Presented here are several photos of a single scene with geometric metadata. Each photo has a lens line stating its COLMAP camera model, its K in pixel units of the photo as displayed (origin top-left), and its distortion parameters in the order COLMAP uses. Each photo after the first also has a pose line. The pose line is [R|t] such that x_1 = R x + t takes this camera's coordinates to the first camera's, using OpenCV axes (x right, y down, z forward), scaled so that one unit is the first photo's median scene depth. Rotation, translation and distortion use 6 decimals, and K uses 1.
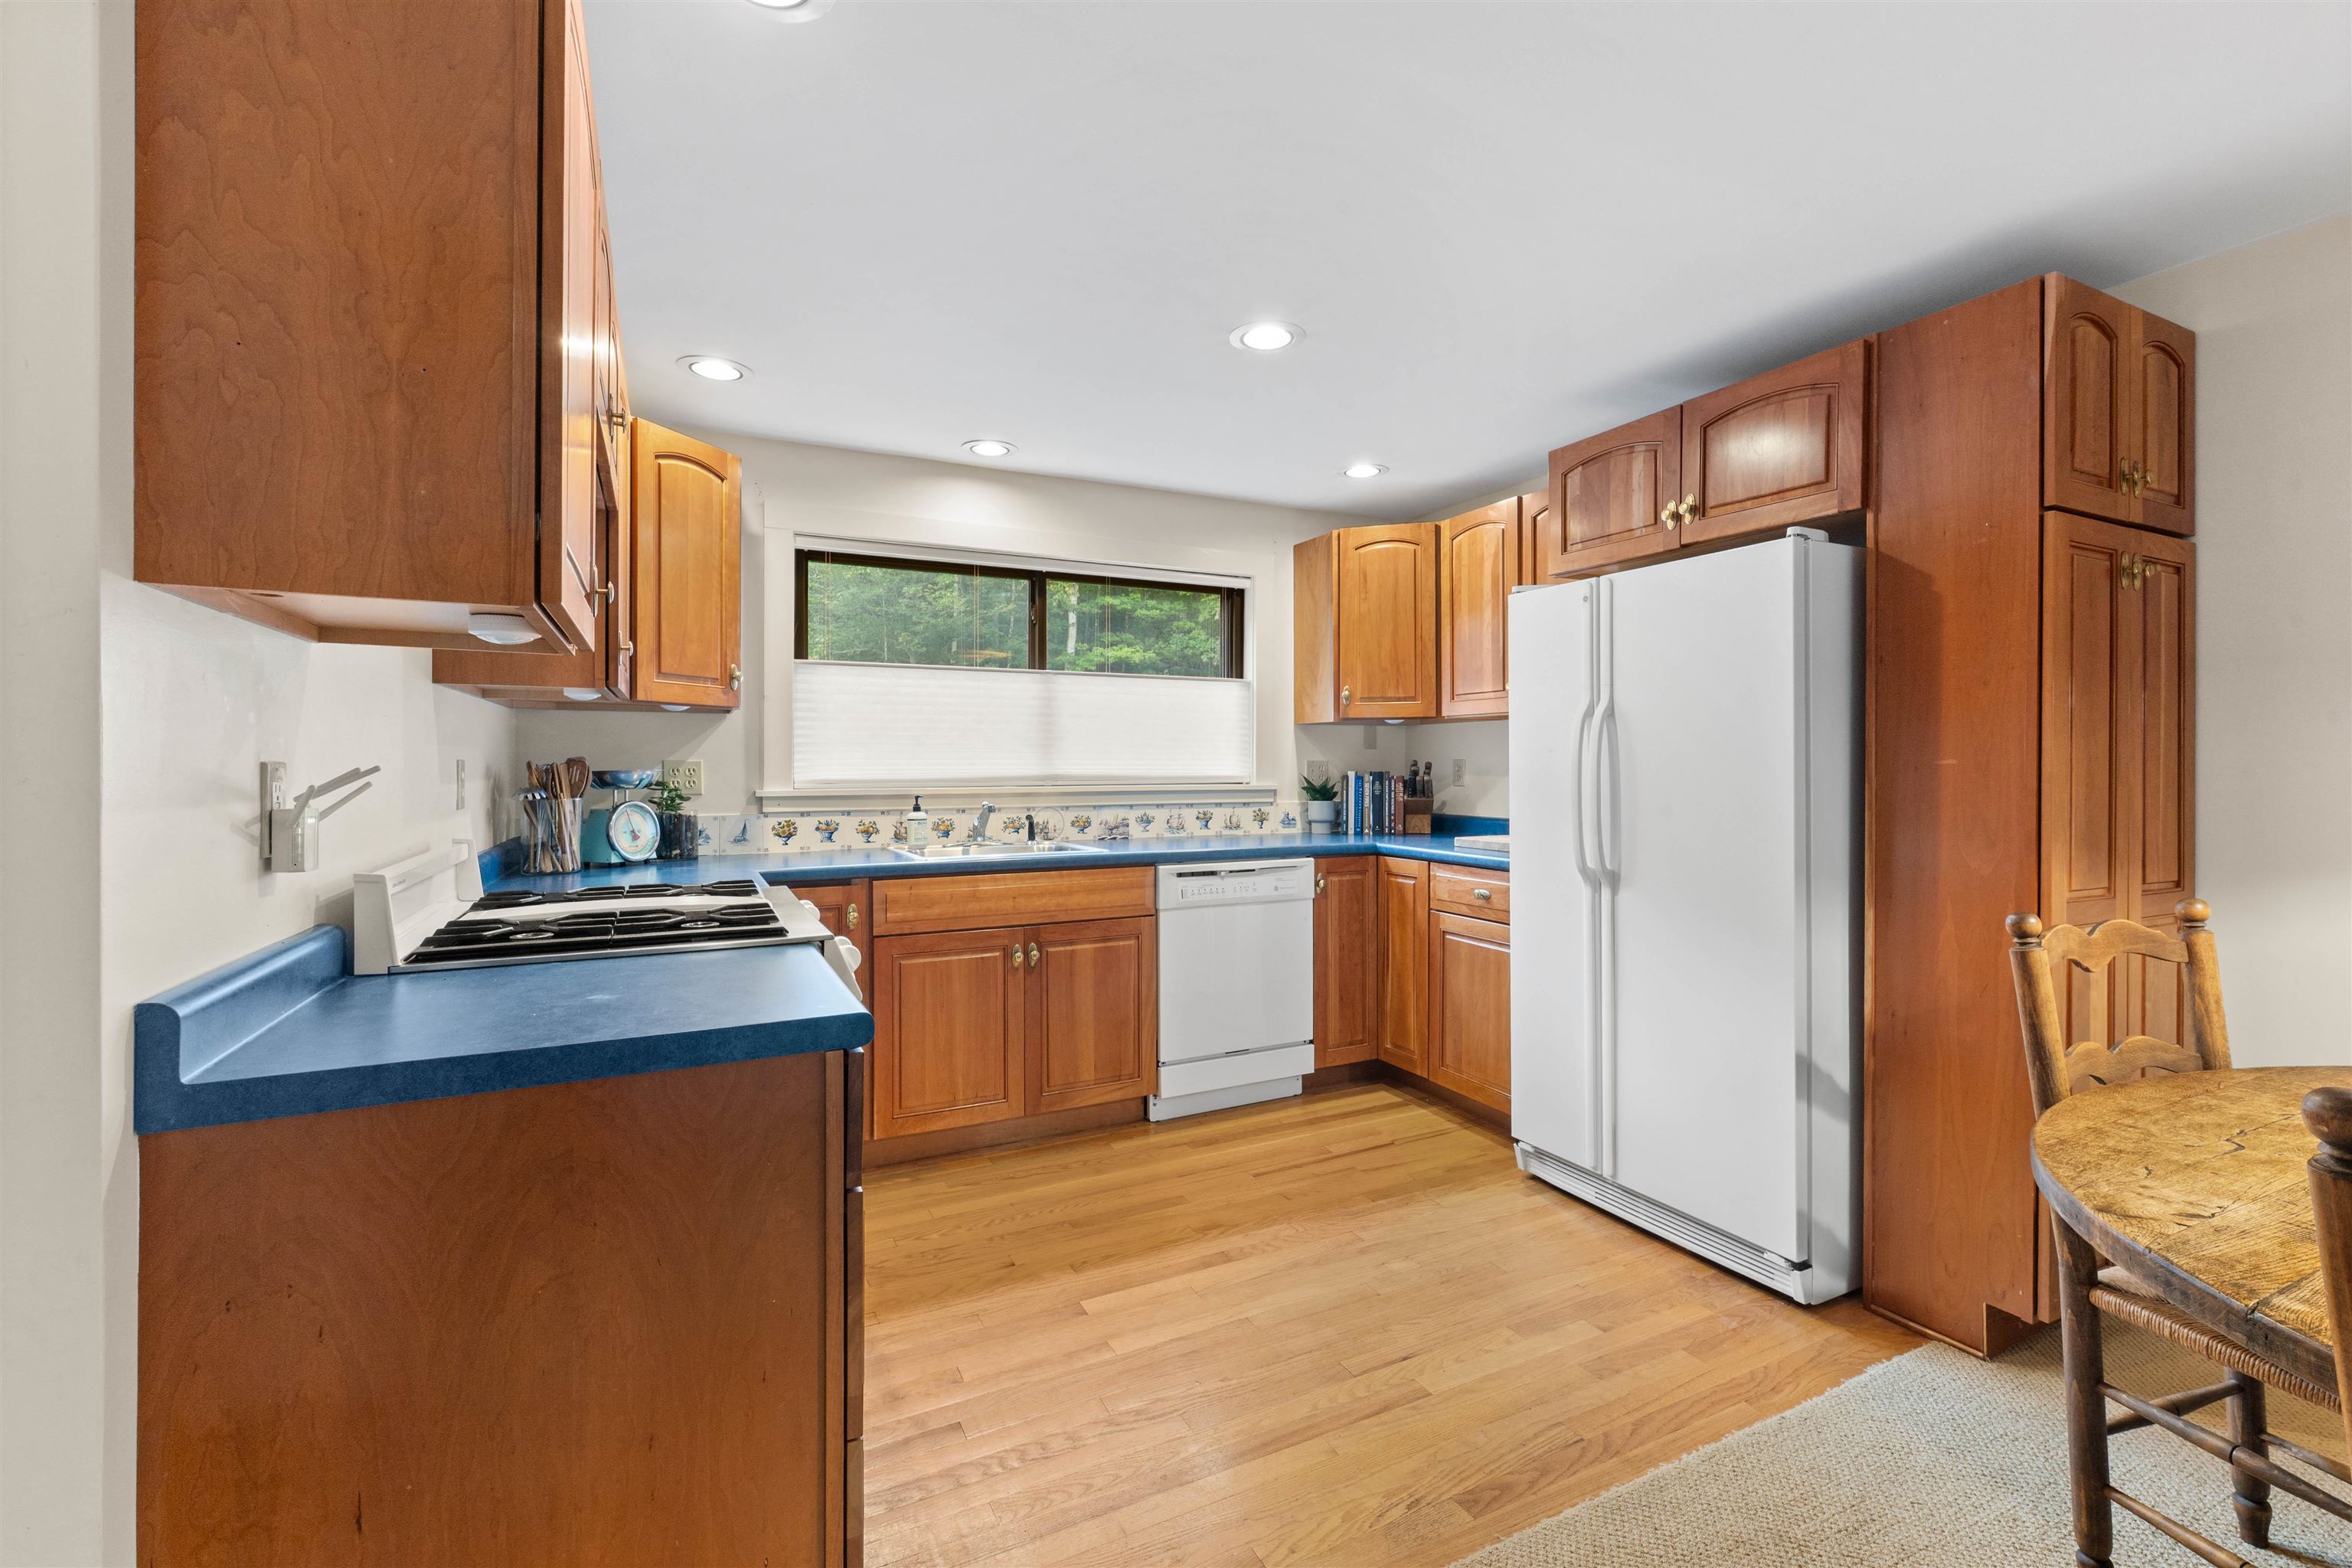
lens RADIAL K [[1012.4, 0, 1176.8], [0, 1012.4, 766.1], [0, 0, 1]] dist [-0.000763, -0.000234]
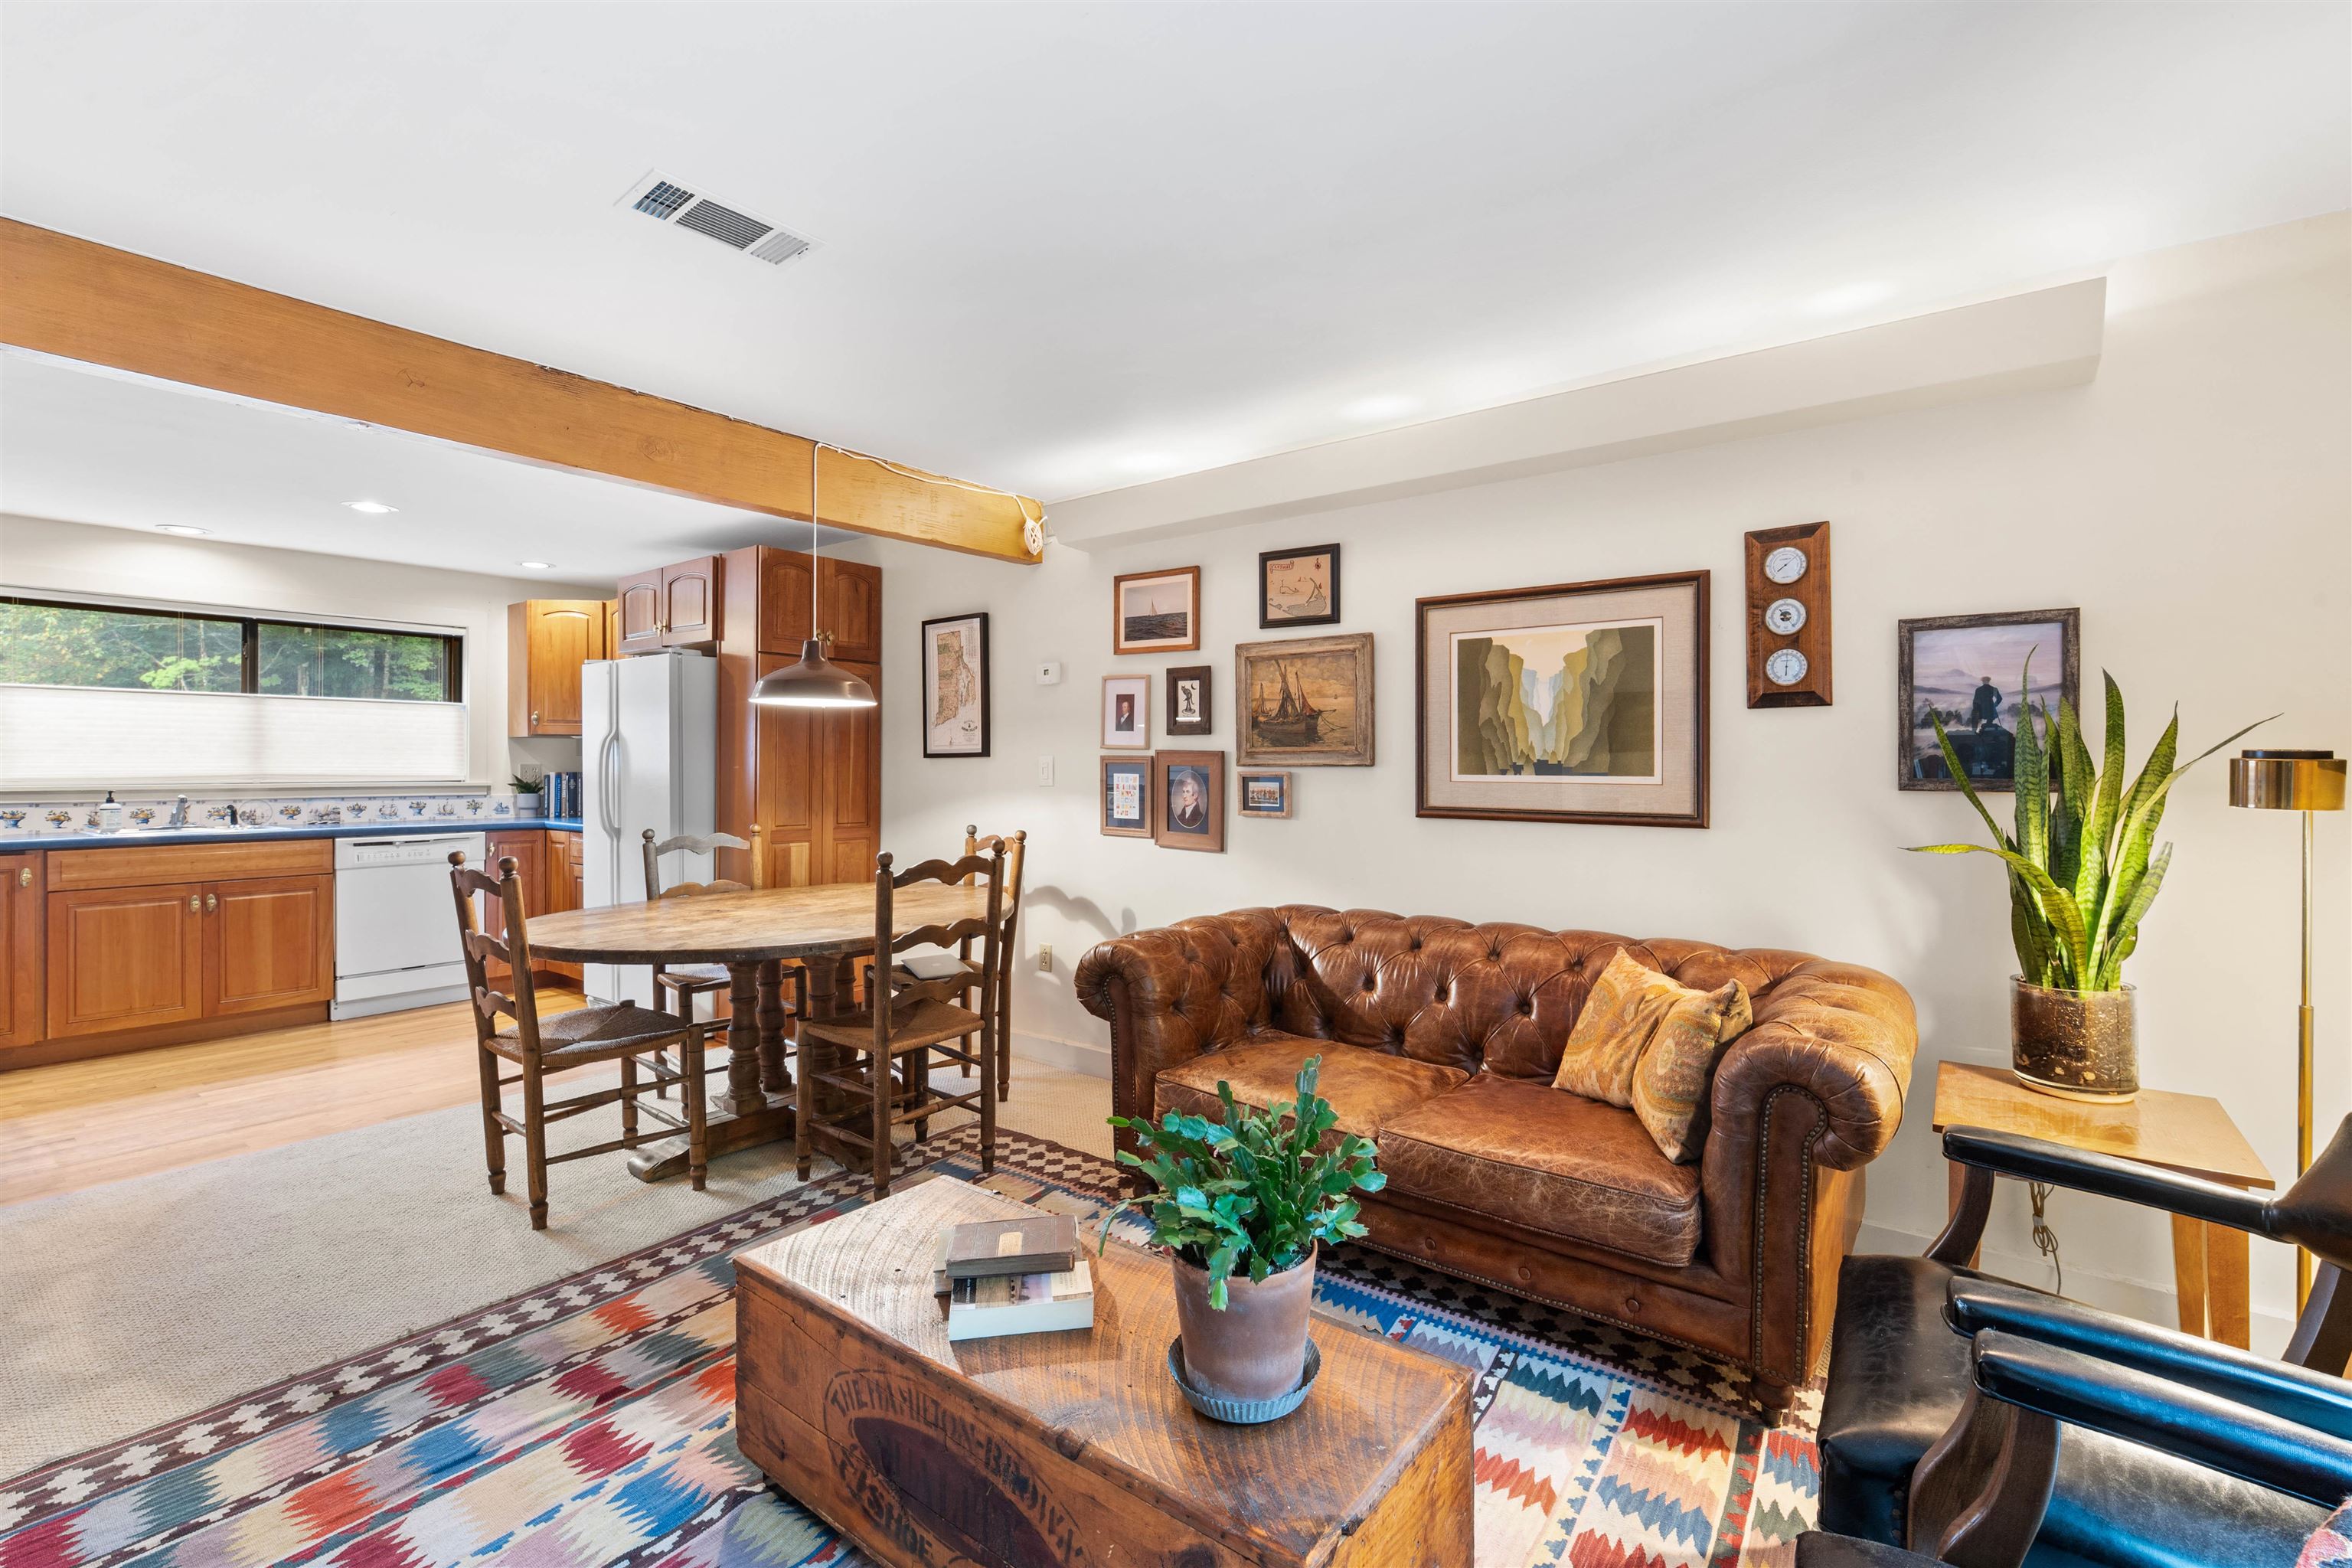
lens RADIAL K [[1012.4, 0, 1174.9], [0, 1012.4, 773.1], [0, 0, 1]] dist [-0.000763, -0.000234]
pose [[0.895255, -0.000795, 0.445554, 0.393036], [-0.001956, 0.999982, 0.005716, -0.003989], [-0.445550, -0.005989, 0.895237, -0.779264]]
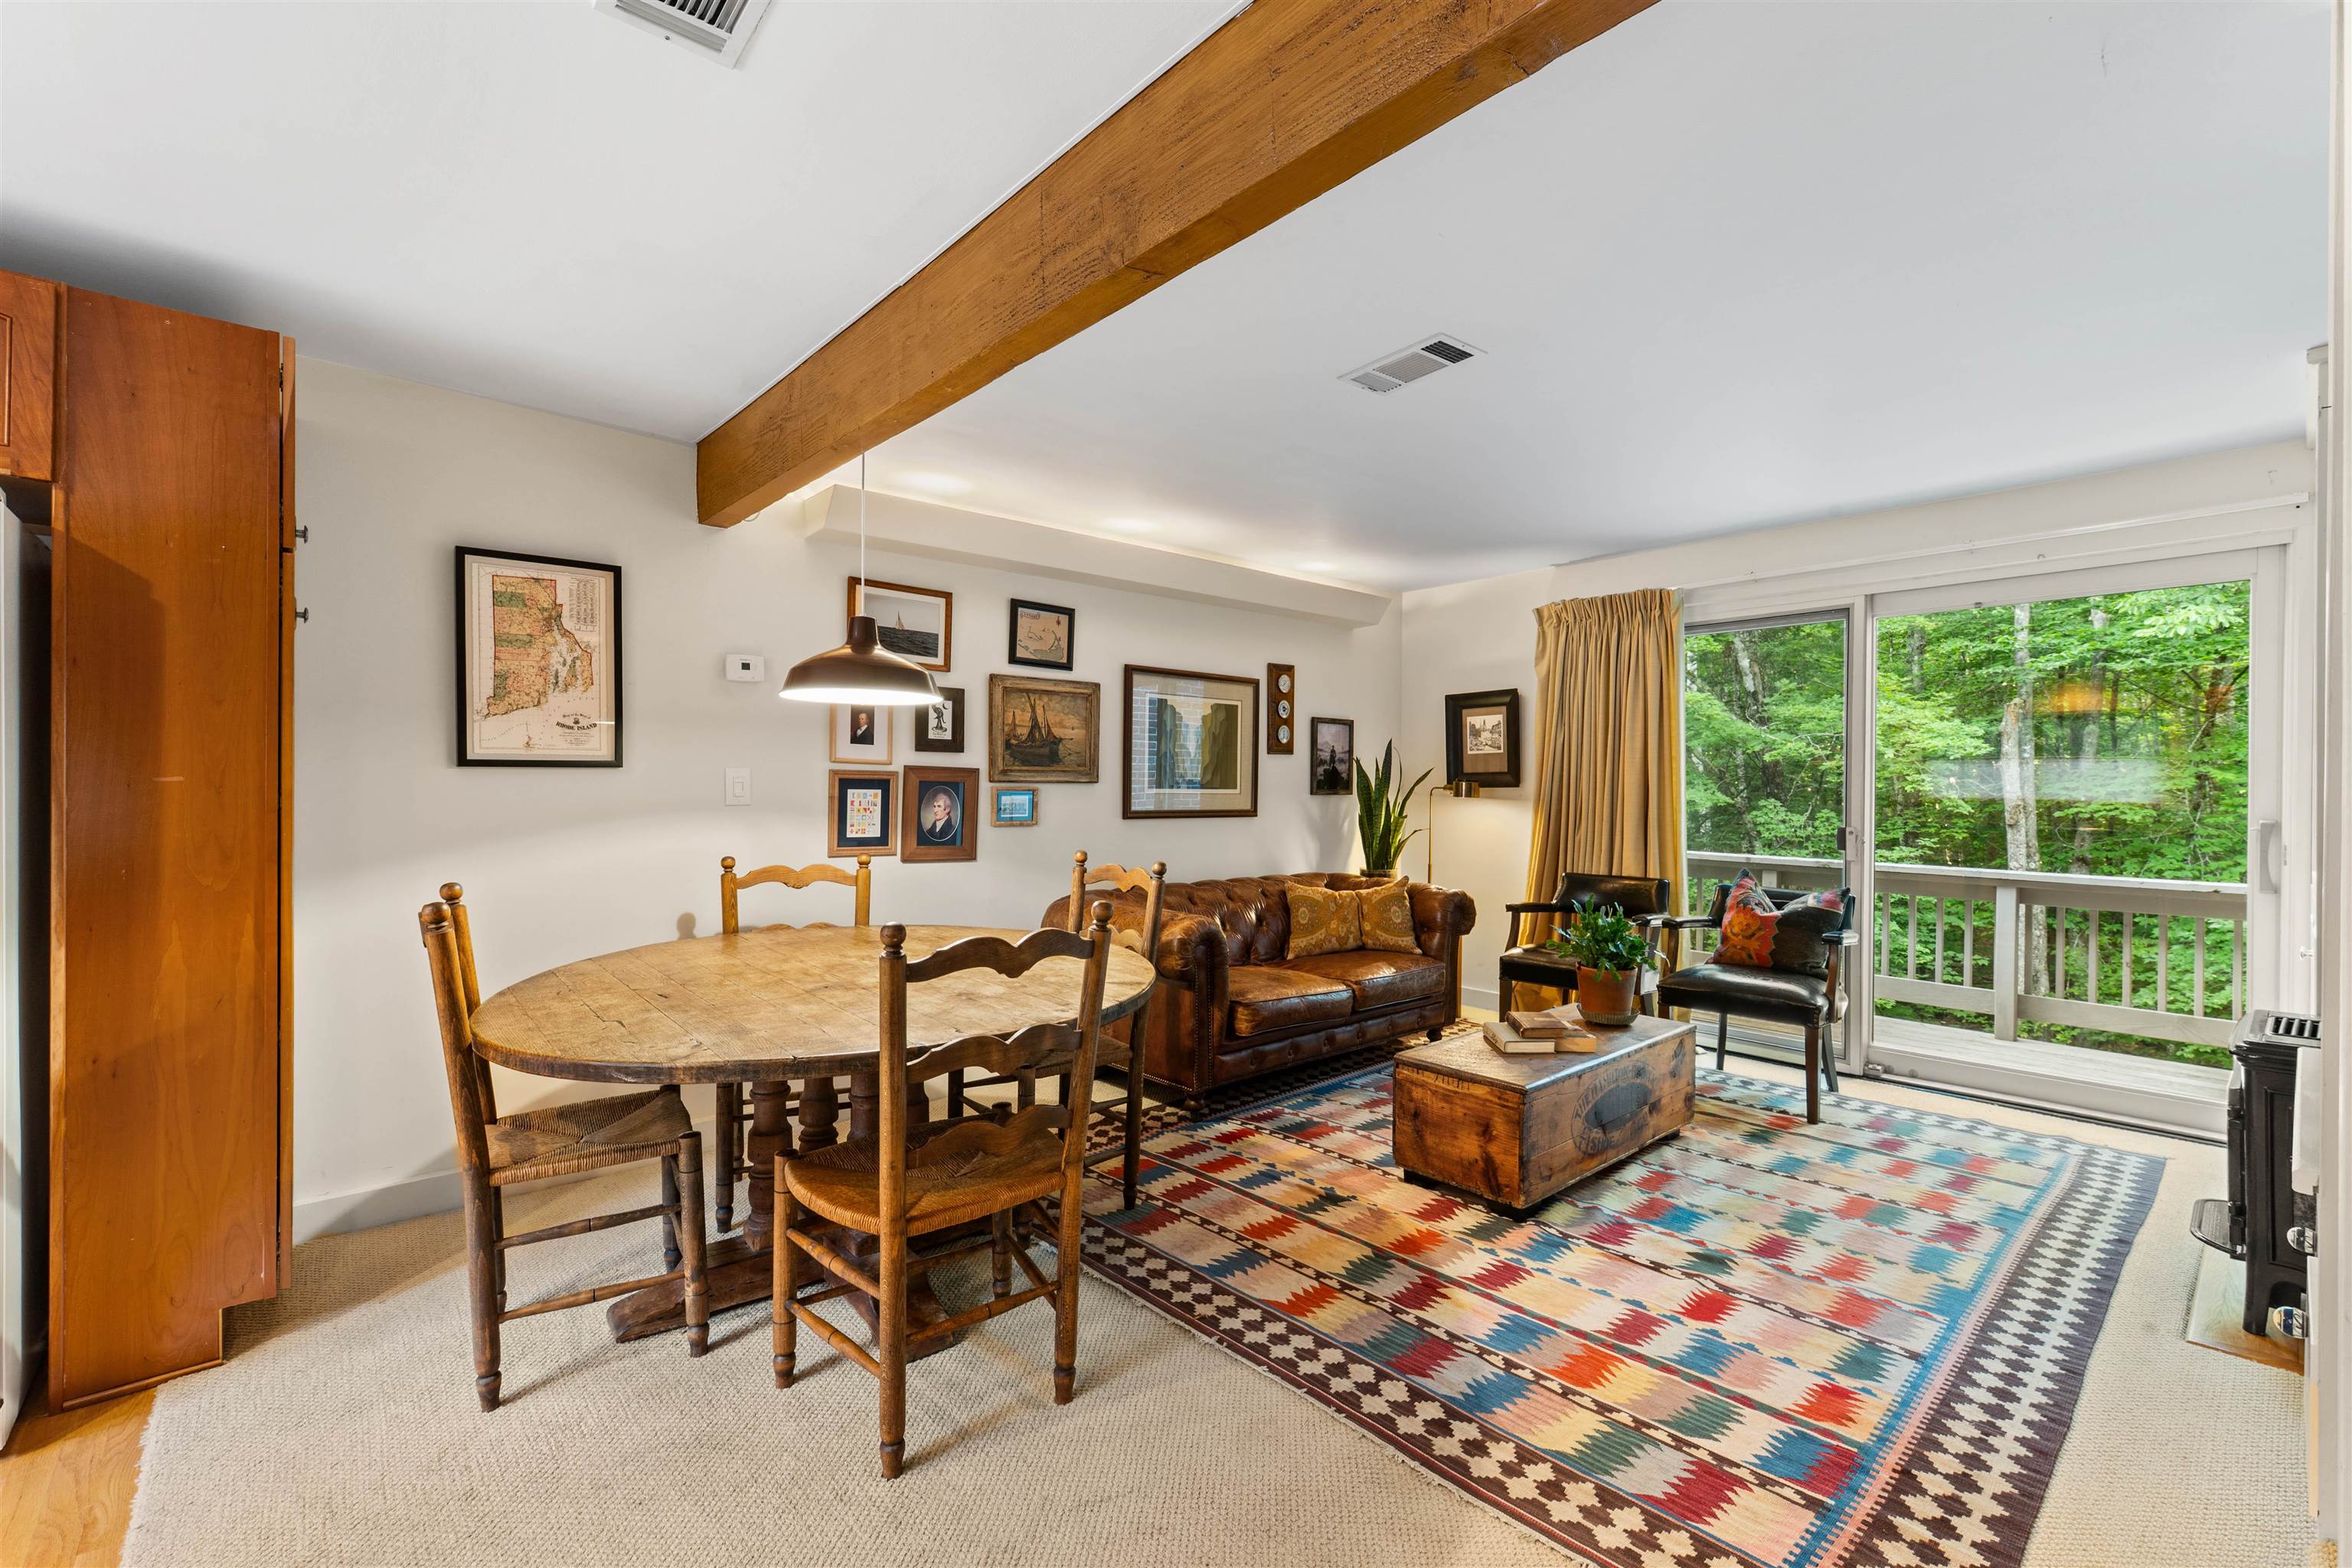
lens RADIAL K [[1012.4, 0, 1166.9], [0, 1012.4, 799.6], [0, 0, 1]] dist [-0.000763, -0.000234]
pose [[-0.255316, -0.010011, 0.966806, -0.249428], [-0.000900, 0.999948, 0.010117, 0.002646], [-0.966857, 0.001713, -0.255311, 0.195586]]
